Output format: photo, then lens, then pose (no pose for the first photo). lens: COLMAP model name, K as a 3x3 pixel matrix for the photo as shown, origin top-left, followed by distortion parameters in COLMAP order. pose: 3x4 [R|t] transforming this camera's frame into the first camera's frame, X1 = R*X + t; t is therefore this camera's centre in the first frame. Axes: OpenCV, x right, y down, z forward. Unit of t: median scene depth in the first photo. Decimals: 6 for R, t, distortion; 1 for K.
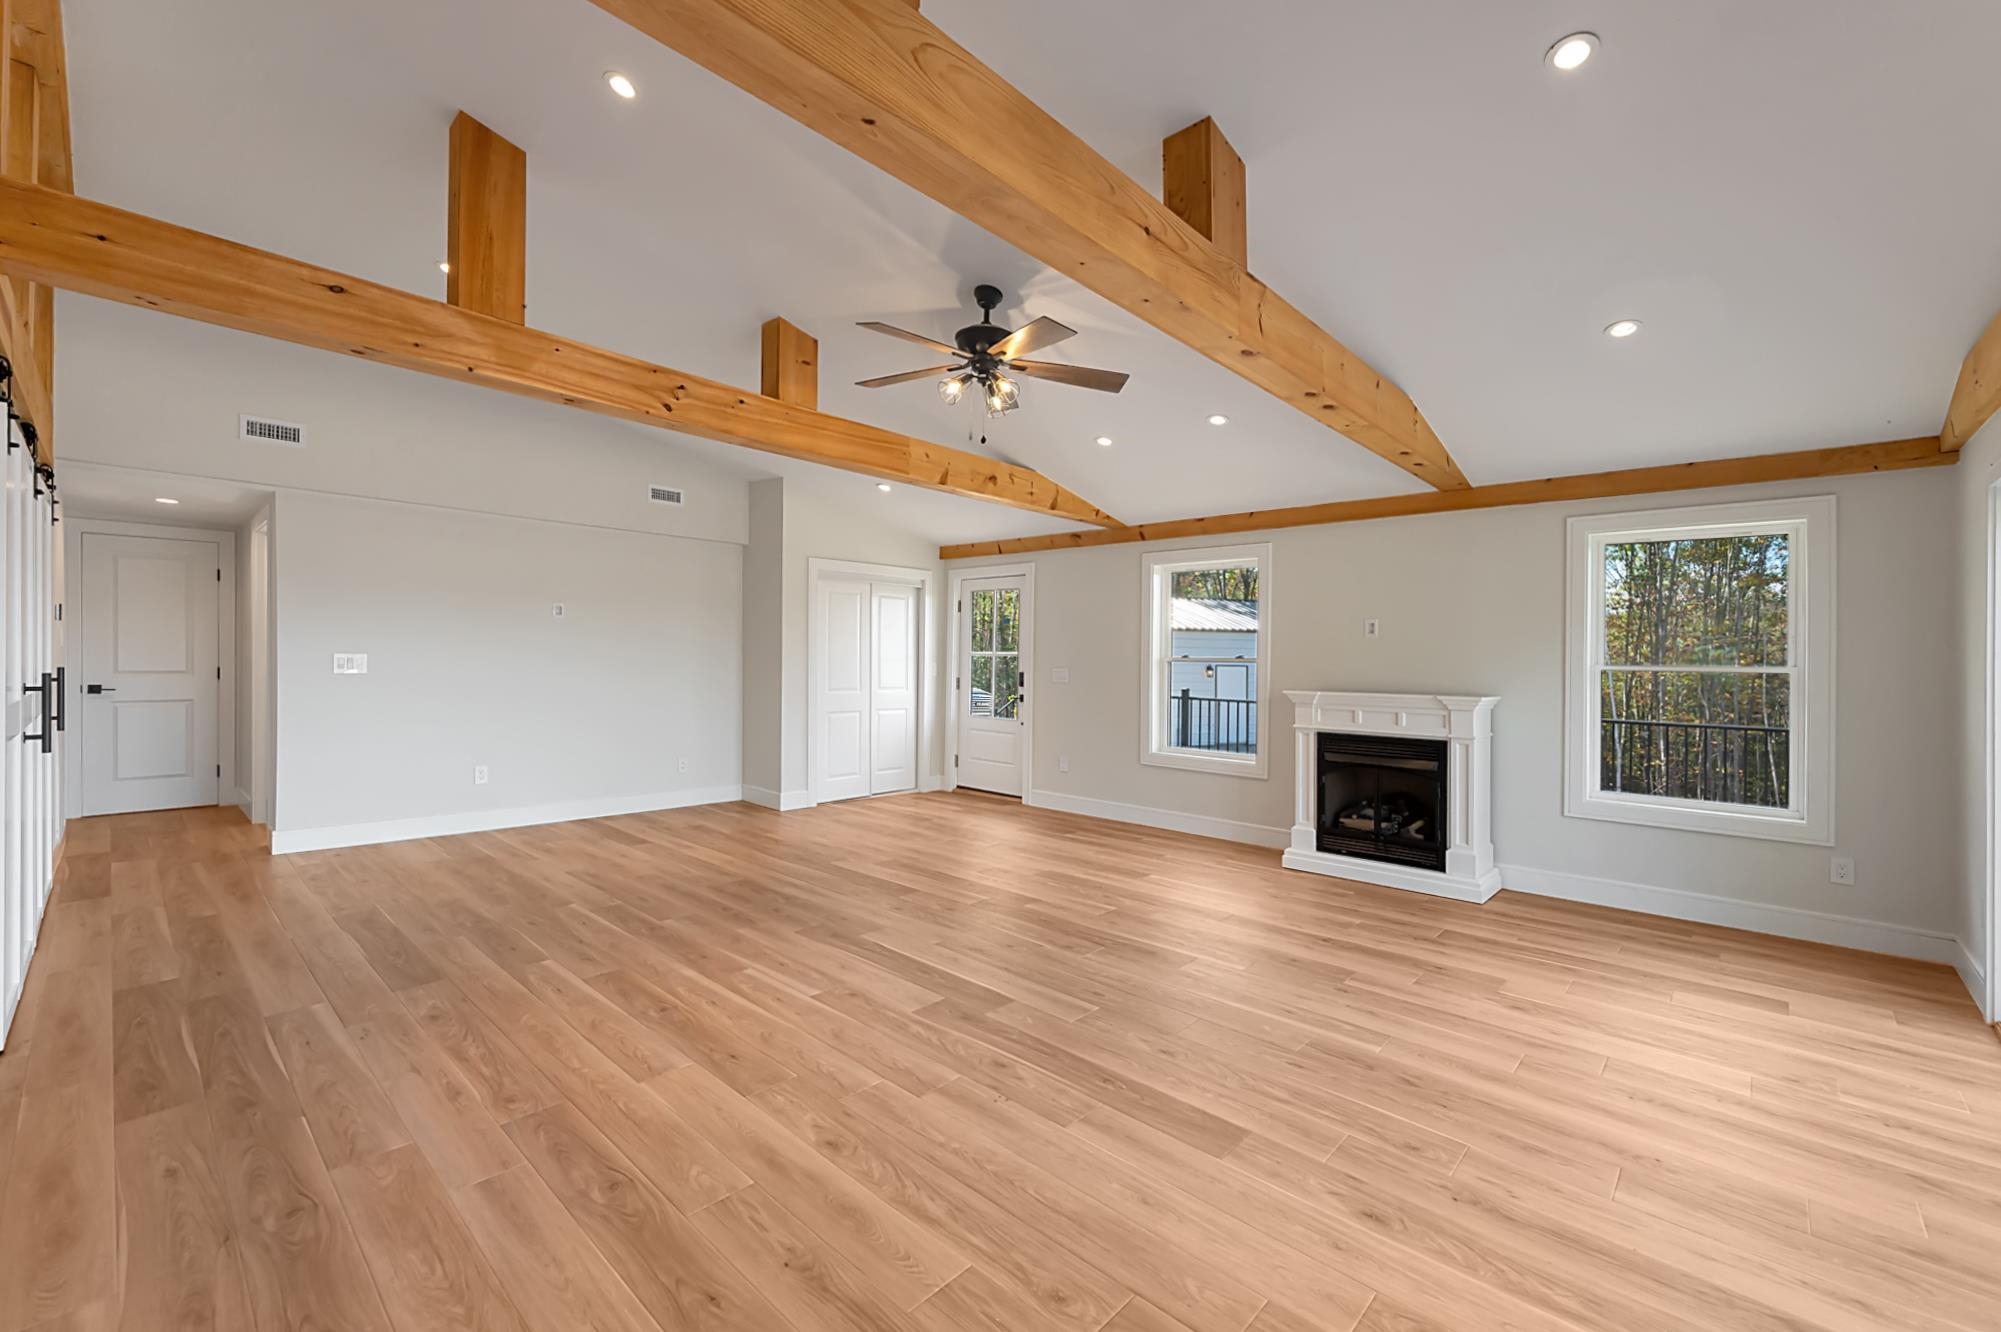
lens RADIAL K [[827.8, 0, 998.7], [0, 827.8, 657.1], [0, 0, 1]] dist [-0.002832, 0.000389]
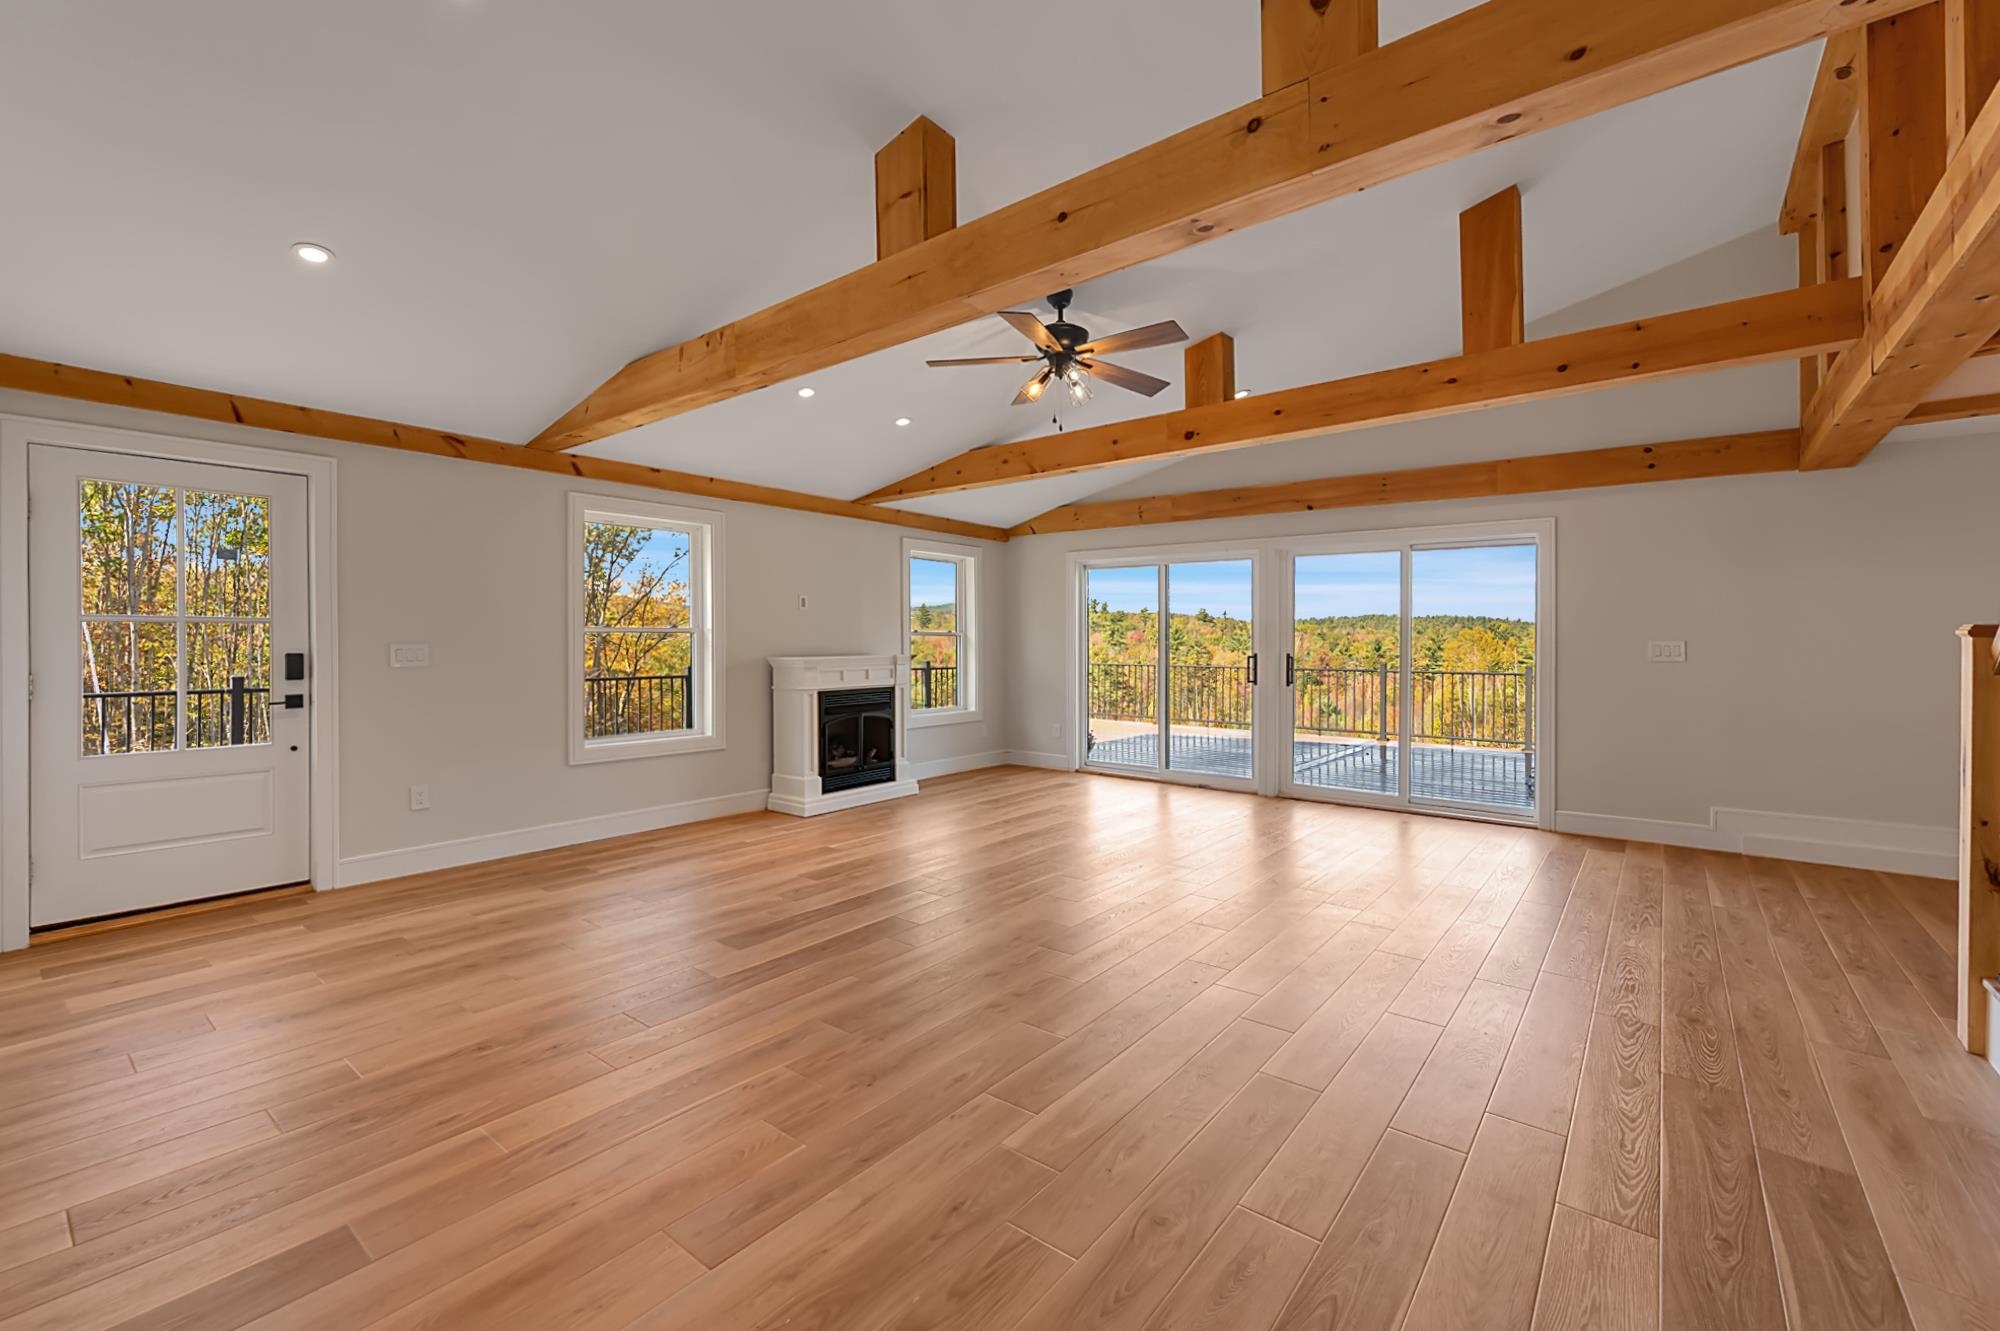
lens RADIAL K [[833.7, 0, 999.6], [0, 833.7, 646.4], [0, 0, 1]] dist [-0.002028, -0.000324]
pose [[-0.072767, -0.022654, 0.997092, -1.059175], [-0.002410, 0.999743, 0.022539, -0.000085], [-0.997346, -0.000763, -0.072803, 1.114694]]
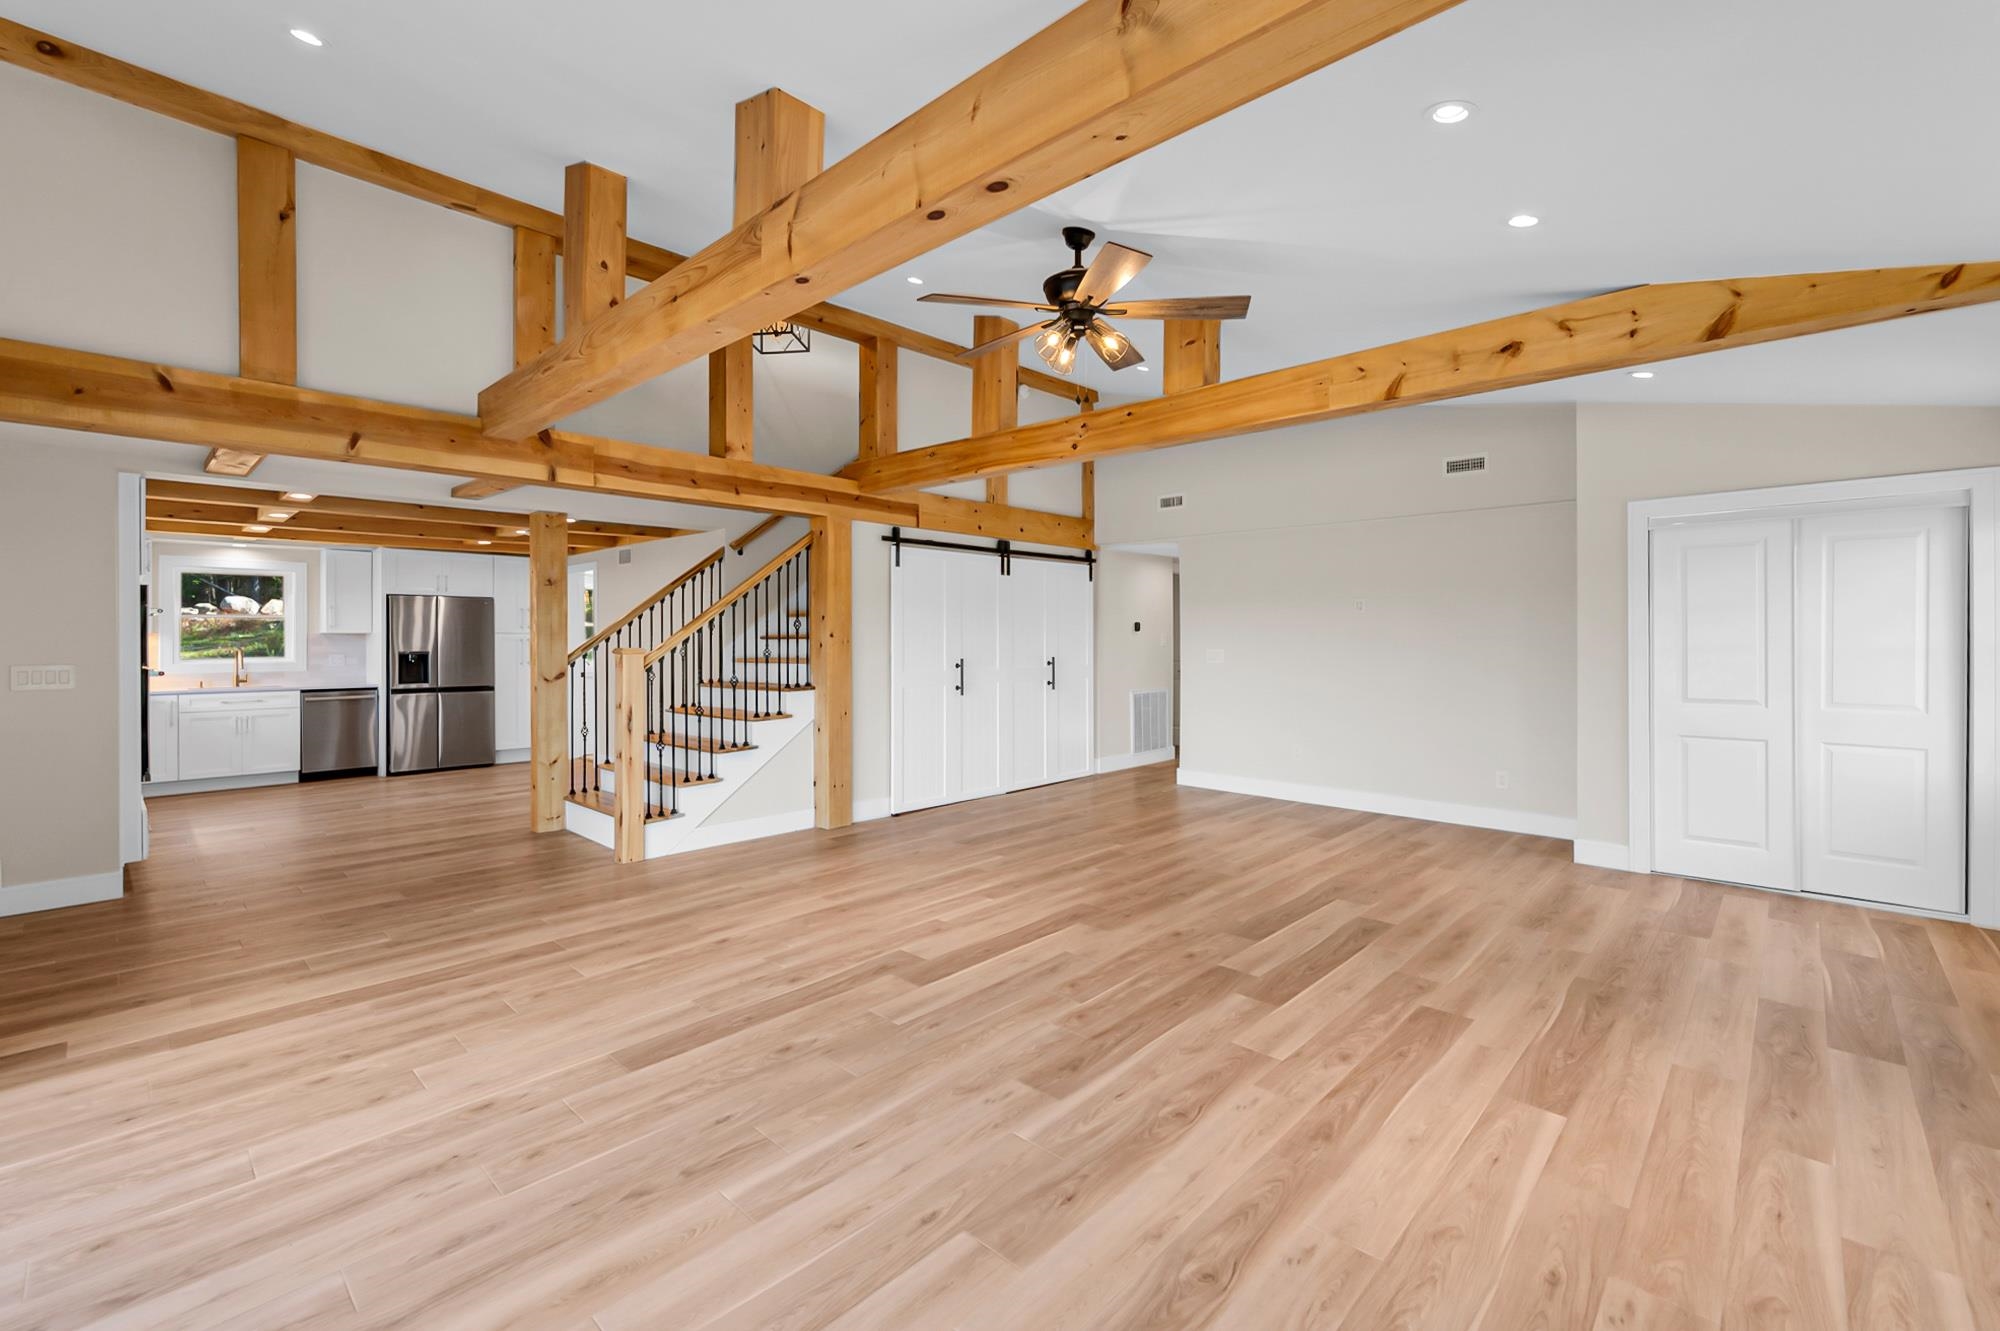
lens RADIAL K [[847.8, 0, 1000.0], [0, 847.8, 661.8], [0, 0, 1]] dist [-0.002513, -0.000114]
pose [[-0.010278, 0.006130, -0.999928, 0.843151], [-0.000147, 0.999981, 0.006132, 0.009732], [0.999947, 0.000210, -0.010277, 0.887929]]
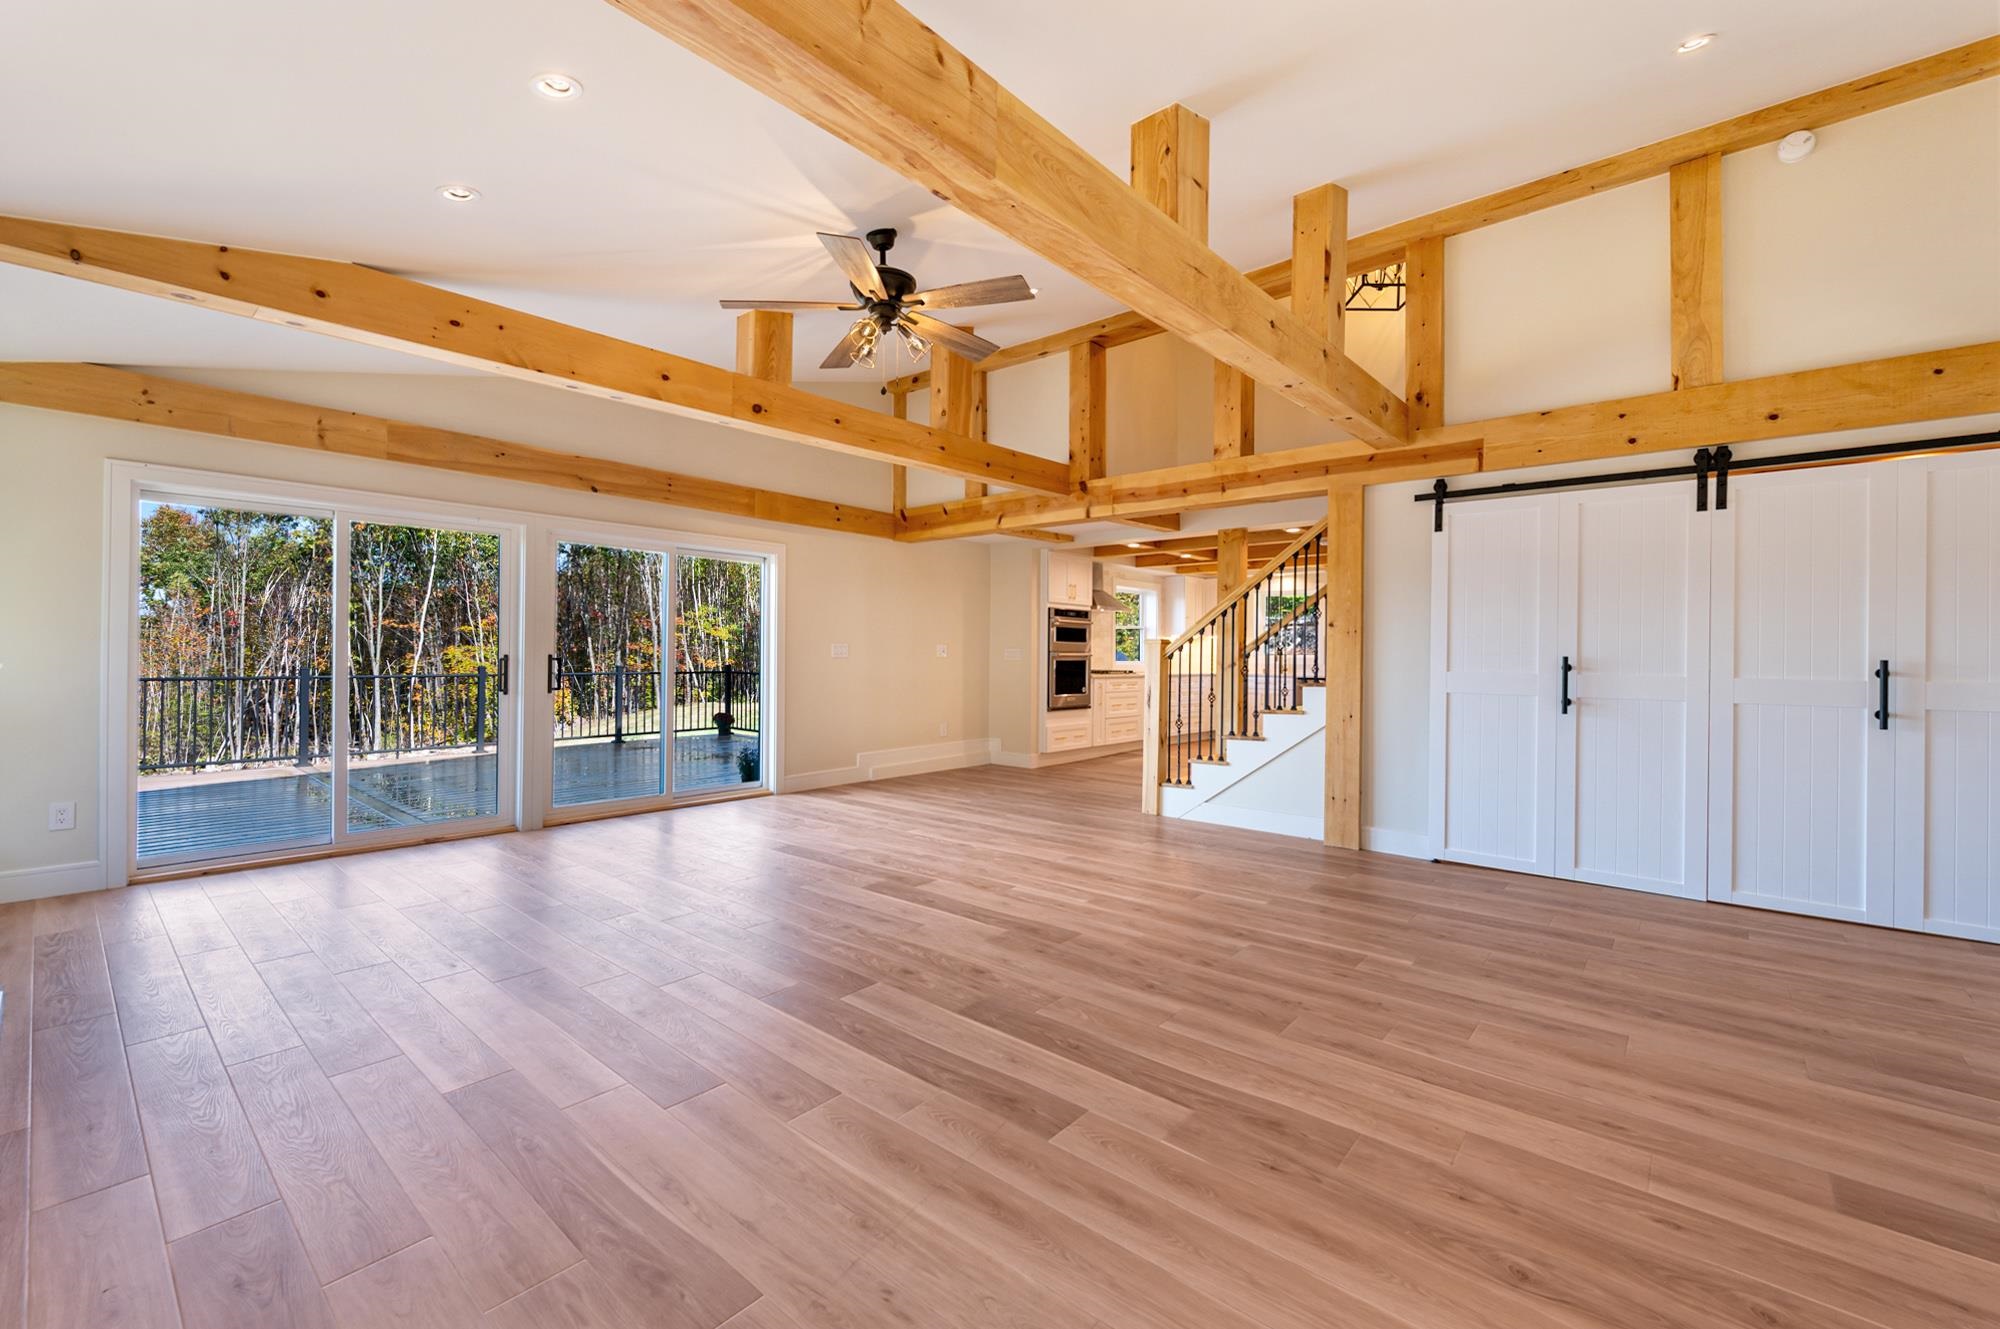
lens RADIAL K [[833.7, 0, 999.6], [0, 833.7, 645.4], [0, 0, 1]] dist [-0.002028, -0.000324]
pose [[-0.999000, -0.025596, -0.036660, -0.114093], [-0.025462, 0.999667, -0.004140, 0.024365], [0.036754, -0.003203, -0.999319, 1.868585]]
